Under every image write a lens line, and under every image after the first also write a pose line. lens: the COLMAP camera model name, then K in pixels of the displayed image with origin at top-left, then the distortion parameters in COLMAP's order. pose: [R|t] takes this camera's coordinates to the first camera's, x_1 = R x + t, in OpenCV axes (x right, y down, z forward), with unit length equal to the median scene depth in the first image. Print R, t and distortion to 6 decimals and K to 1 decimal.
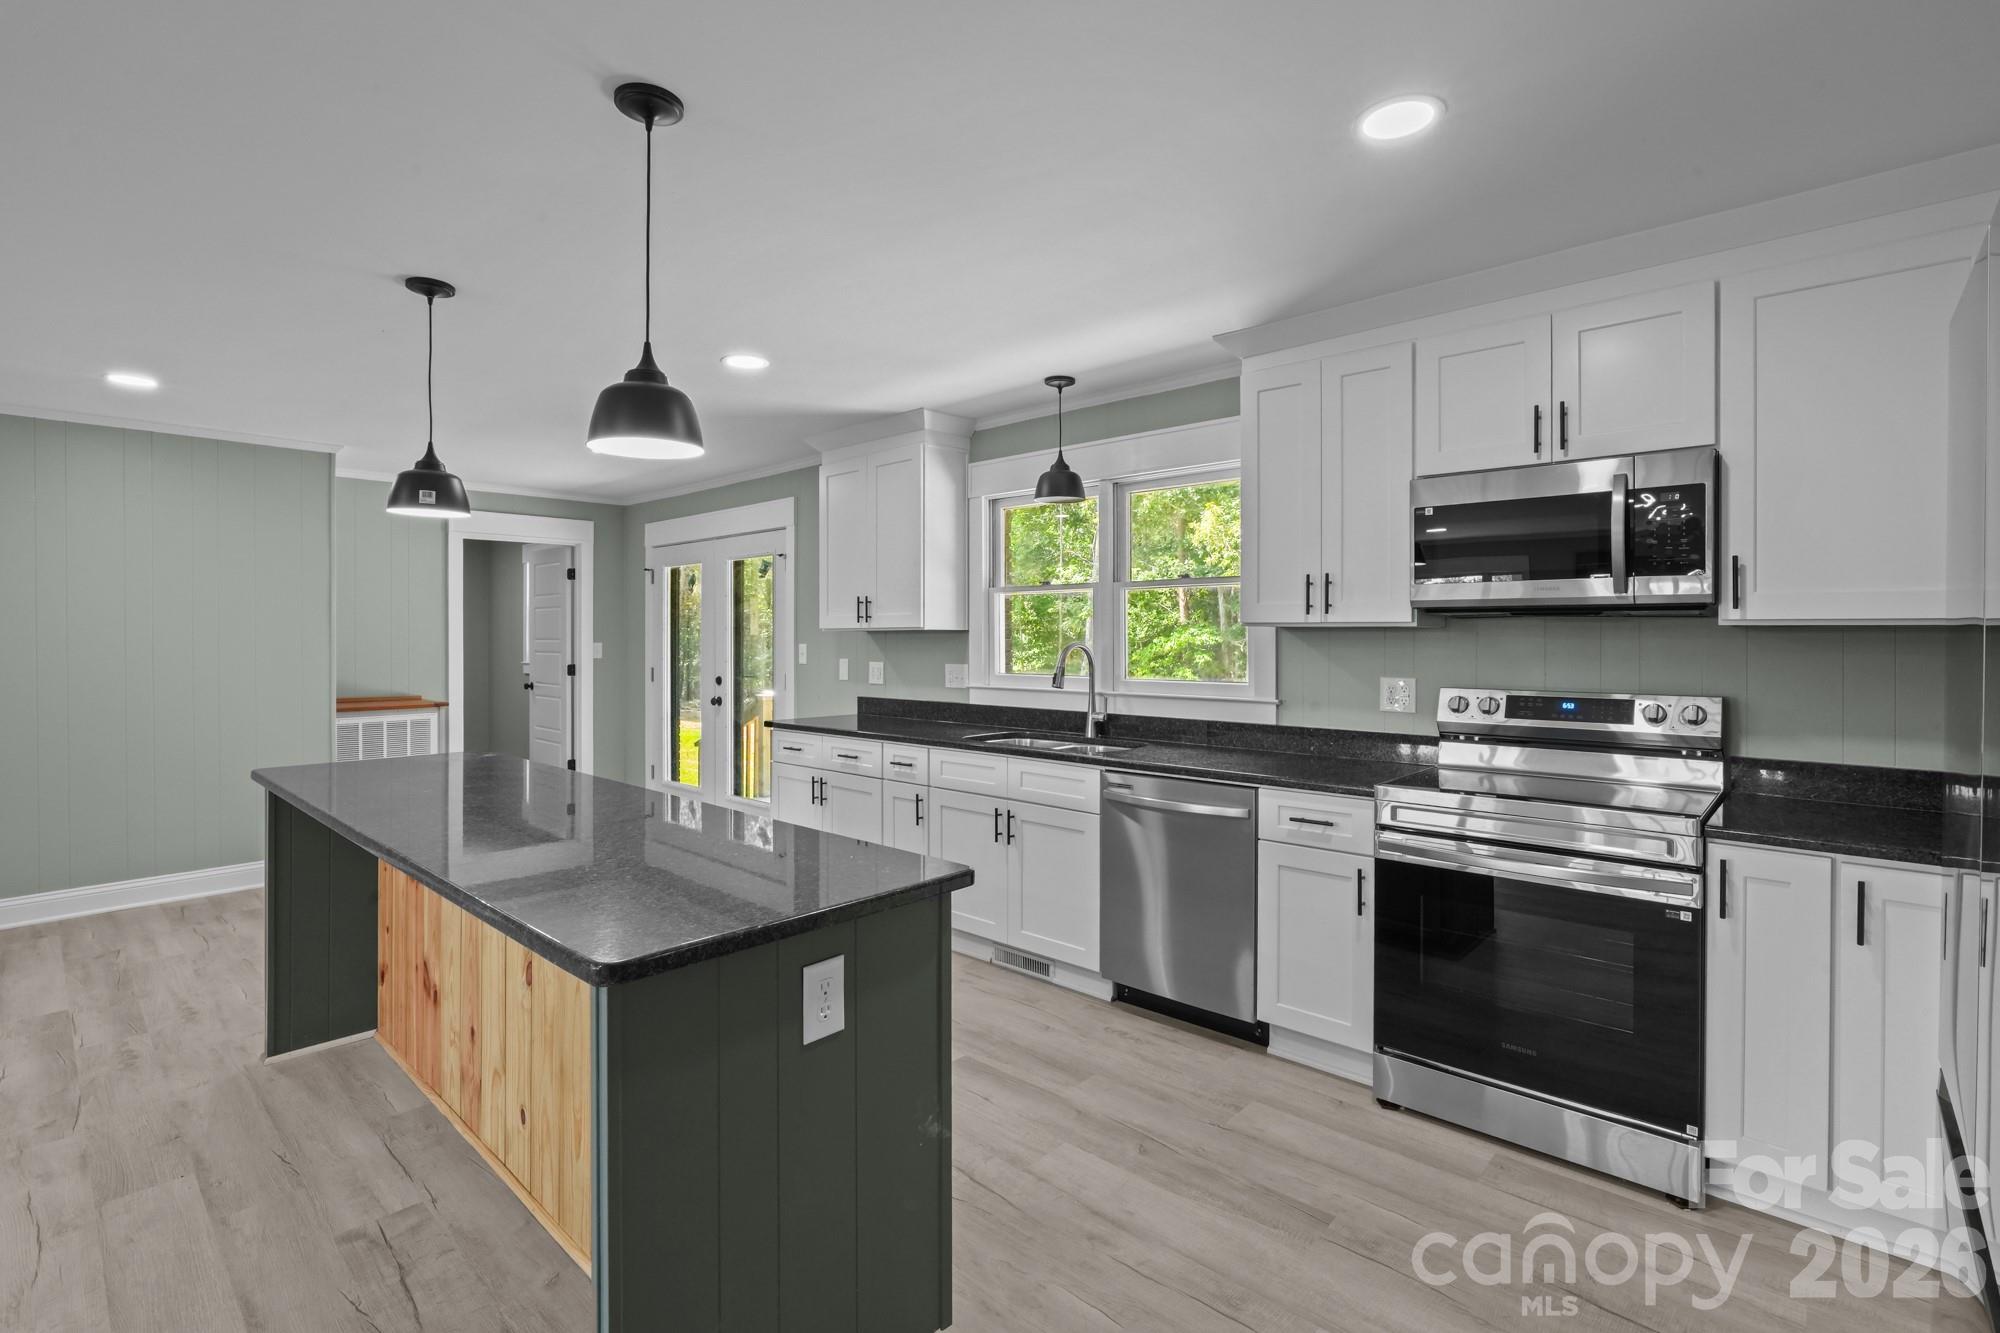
lens RADIAL K [[920.6, 0, 1003.9], [0, 920.6, 635.0], [0, 0, 1]] dist [-0.014111, 0.000289]
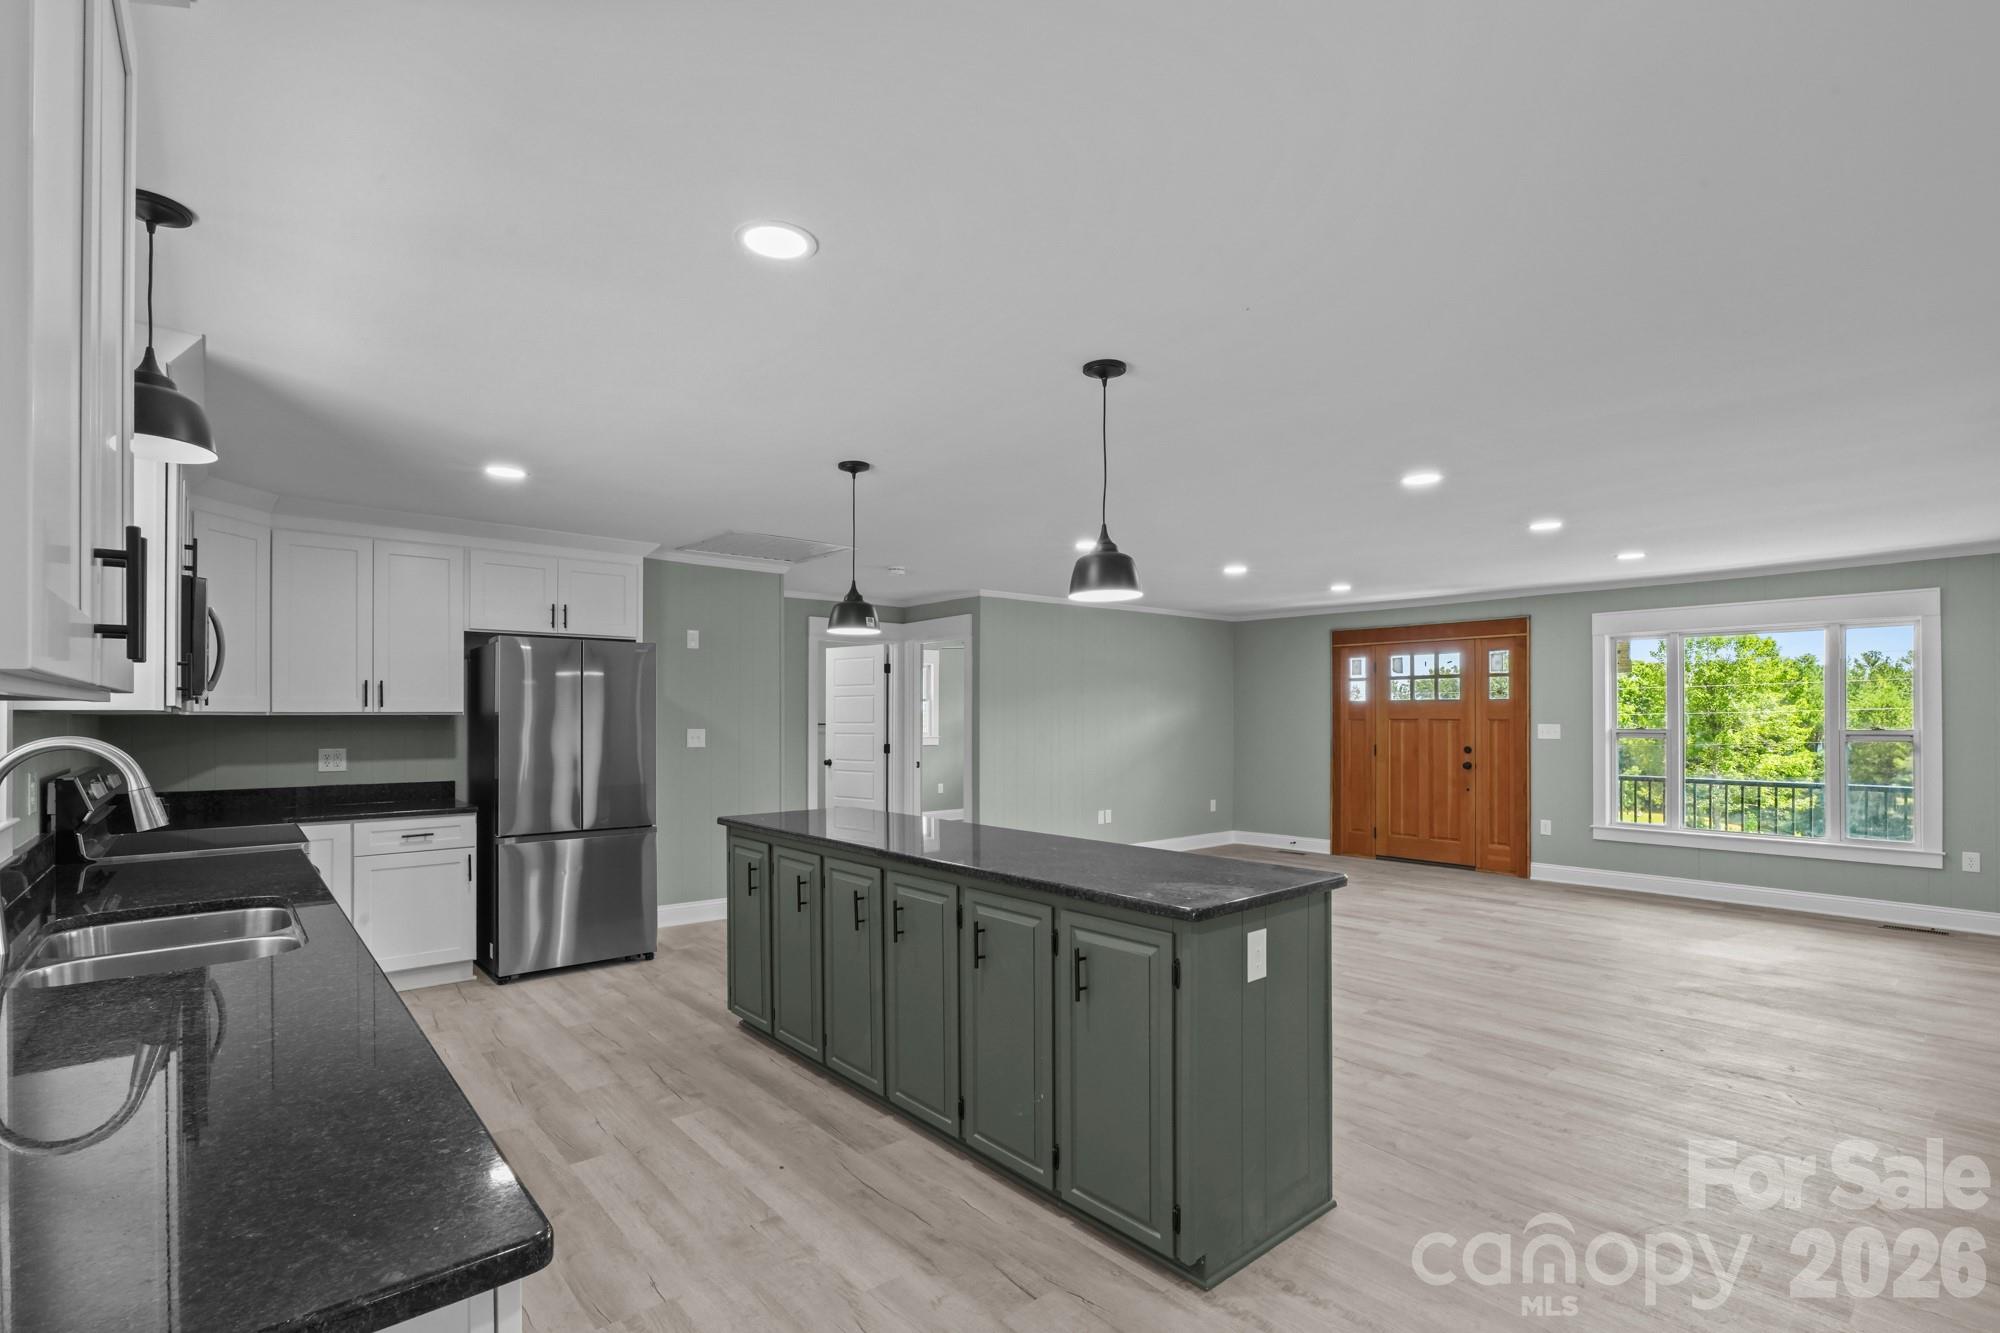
lens RADIAL K [[921.7, 0, 987.2], [0, 921.7, 710.2], [0, 0, 1]] dist [-0.020887, 0.005389]
pose [[-0.992141, 0.002461, 0.125104, -0.451920], [0.001268, 0.999953, -0.009620, -0.000687], [-0.125122, -0.009386, -0.992097, 1.448288]]
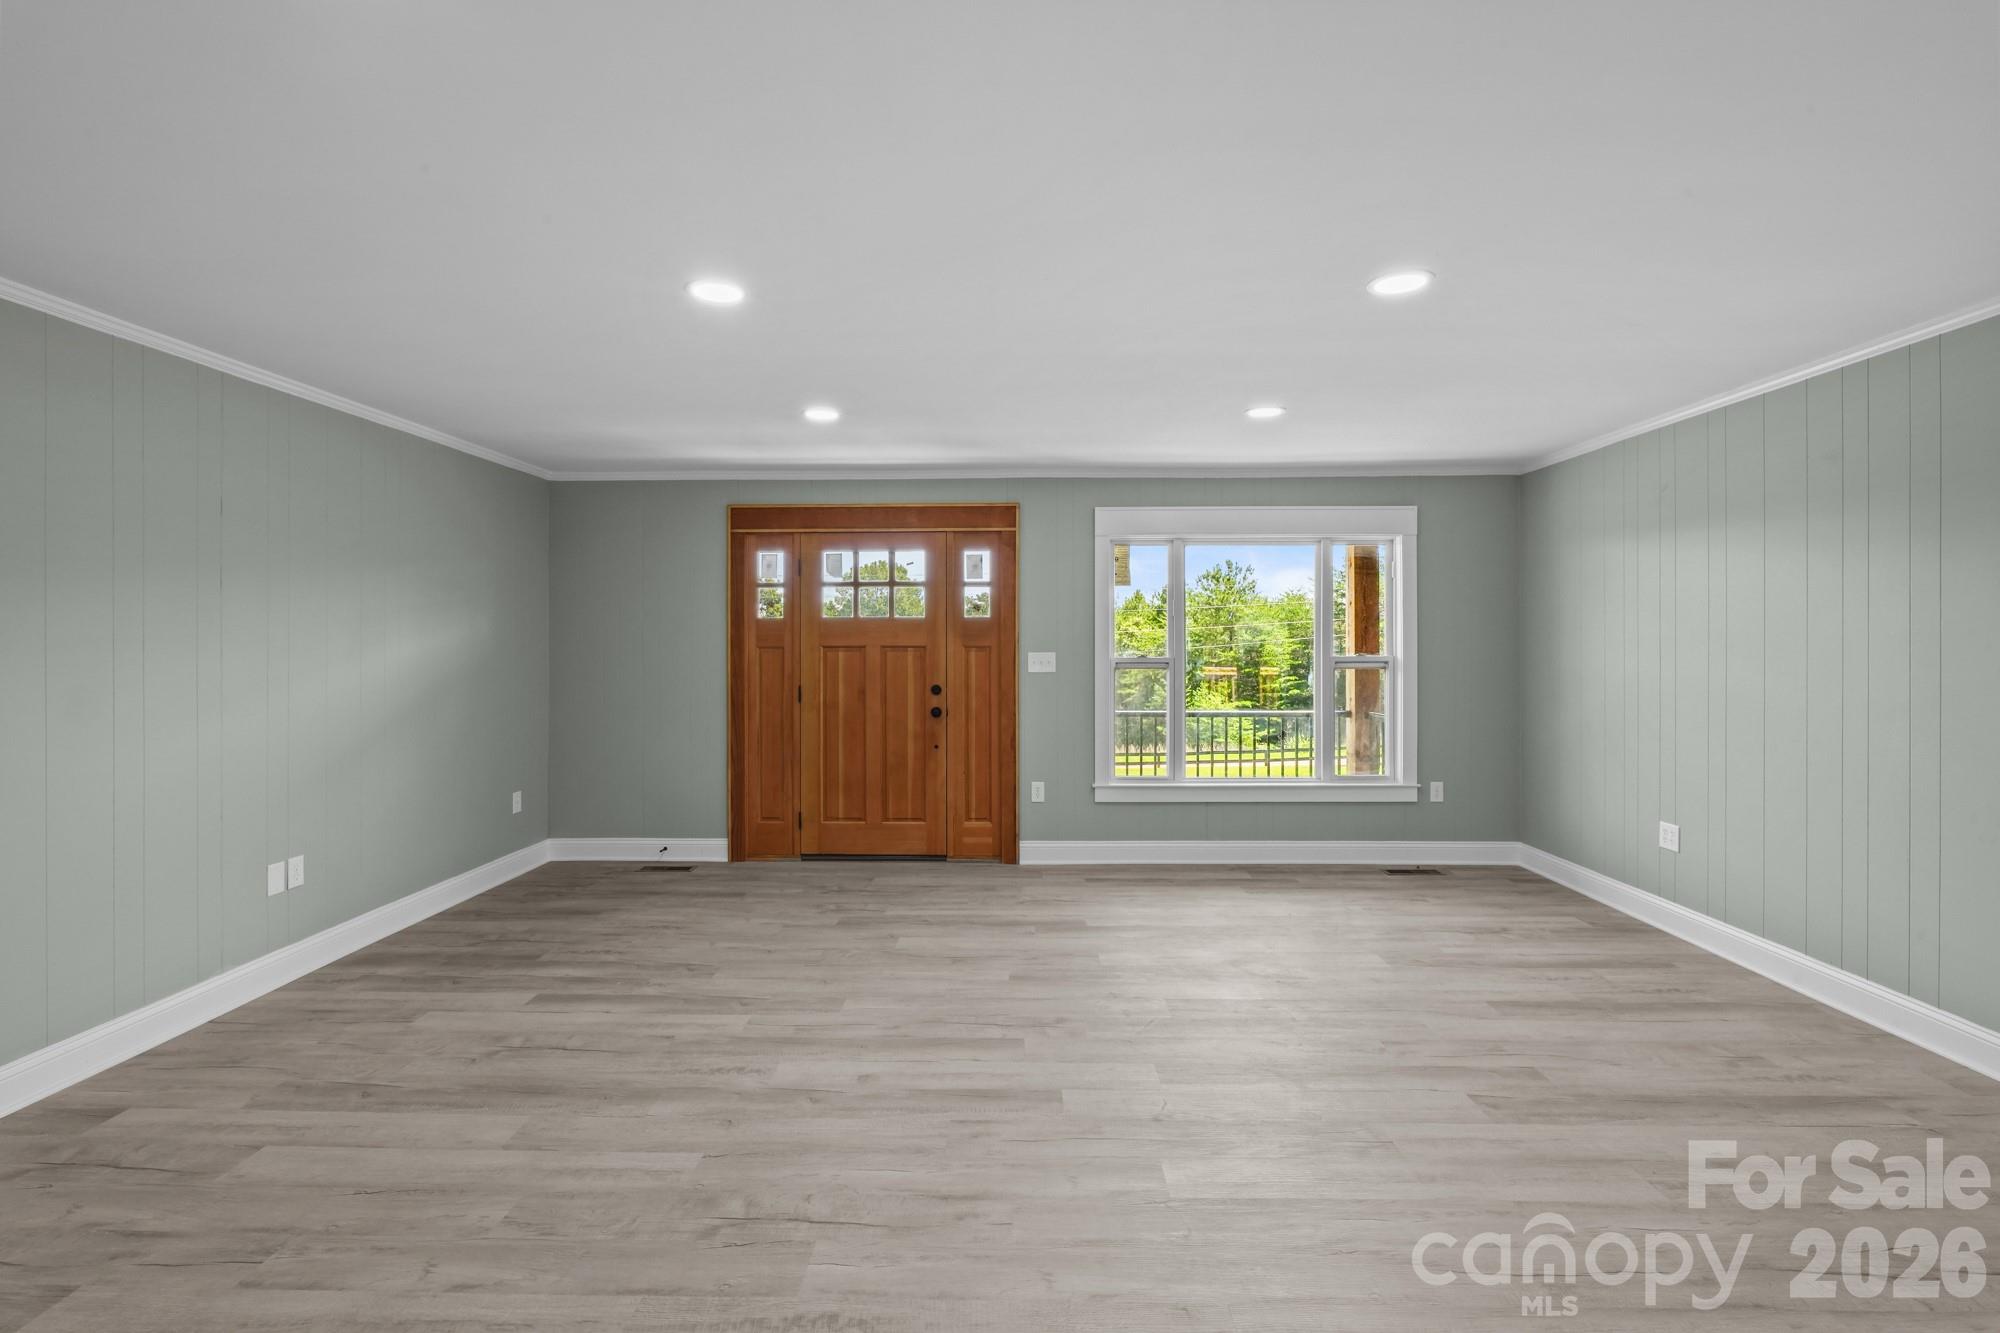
lens RADIAL K [[906.8, 0, 1000.9], [0, 906.8, 628.6], [0, 0, 1]] dist [-0.023930, 0.009905]
pose [[-0.750776, -0.008040, -0.660508, -0.394831], [0.003796, 0.999857, -0.016486, -0.002724], [0.660546, -0.014884, -0.750638, 0.378737]]
